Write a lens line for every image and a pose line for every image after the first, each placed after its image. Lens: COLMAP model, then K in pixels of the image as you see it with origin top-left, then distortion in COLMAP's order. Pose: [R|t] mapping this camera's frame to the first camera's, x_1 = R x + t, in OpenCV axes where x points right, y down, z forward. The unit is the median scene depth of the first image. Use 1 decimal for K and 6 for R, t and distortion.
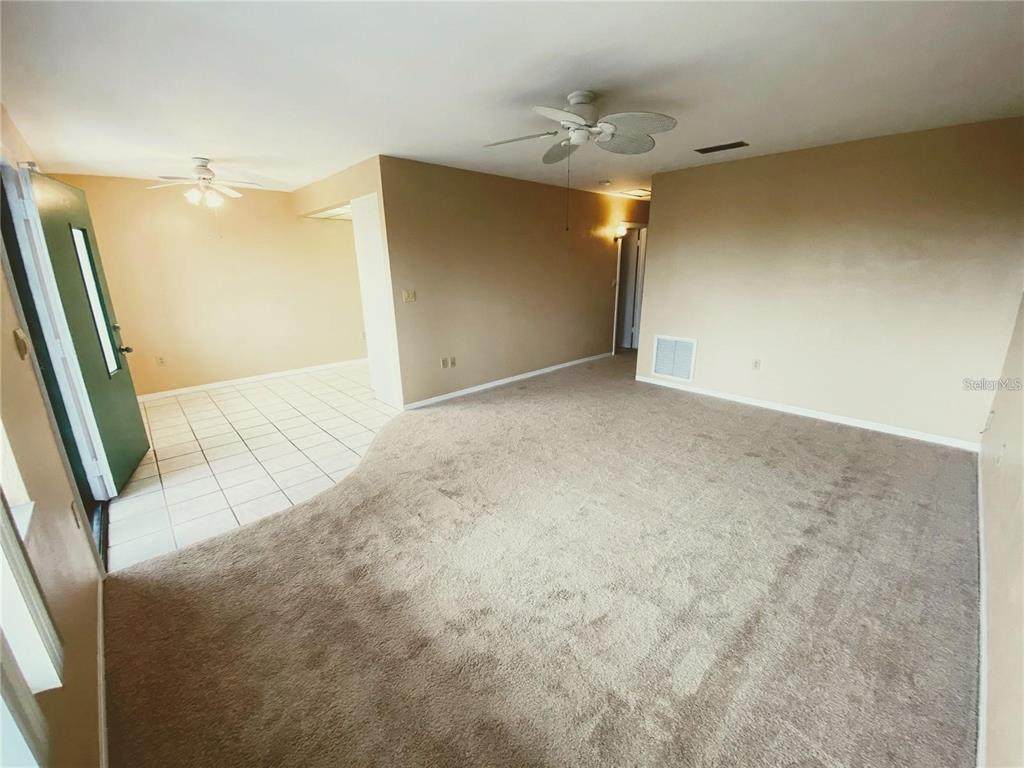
lens RADIAL K [[418.5, 0, 506.4], [0, 418.5, 385.0], [0, 0, 1]] dist [-0.001310, -0.007646]
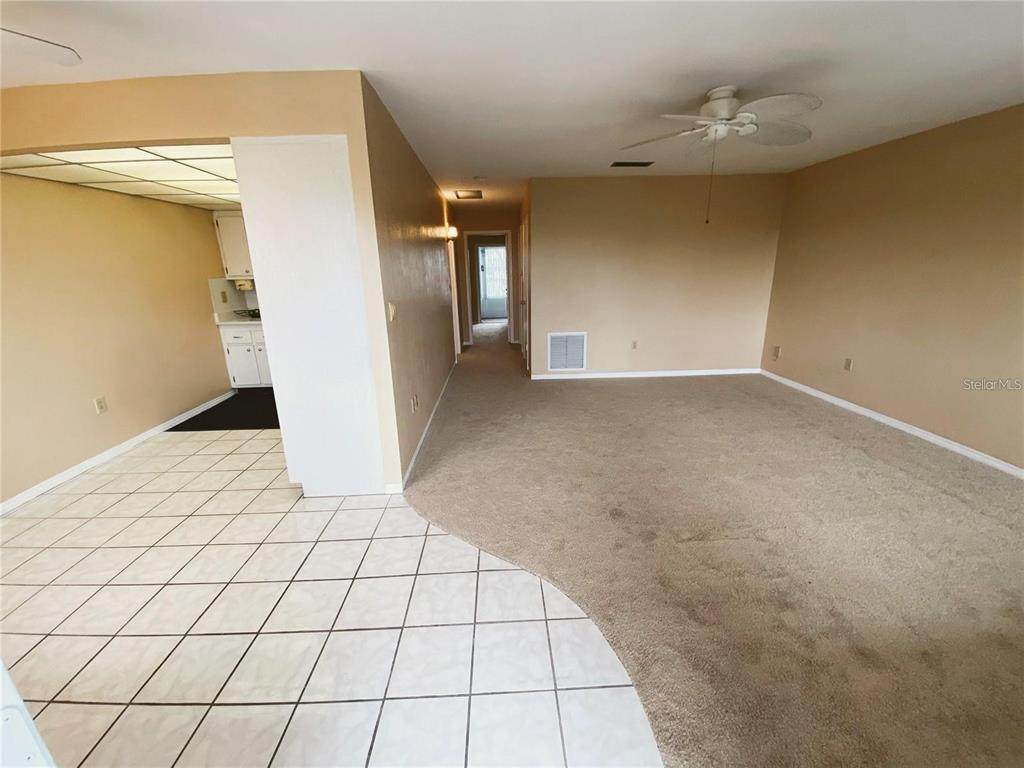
lens RADIAL K [[418.5, 0, 503.9], [0, 418.5, 387.9], [0, 0, 1]] dist [-0.001310, -0.007646]
pose [[0.648382, -0.209698, 0.731866, -0.633381], [0.221379, 0.971710, 0.082293, -0.119896], [-0.728417, 0.108662, 0.676462, 0.478442]]
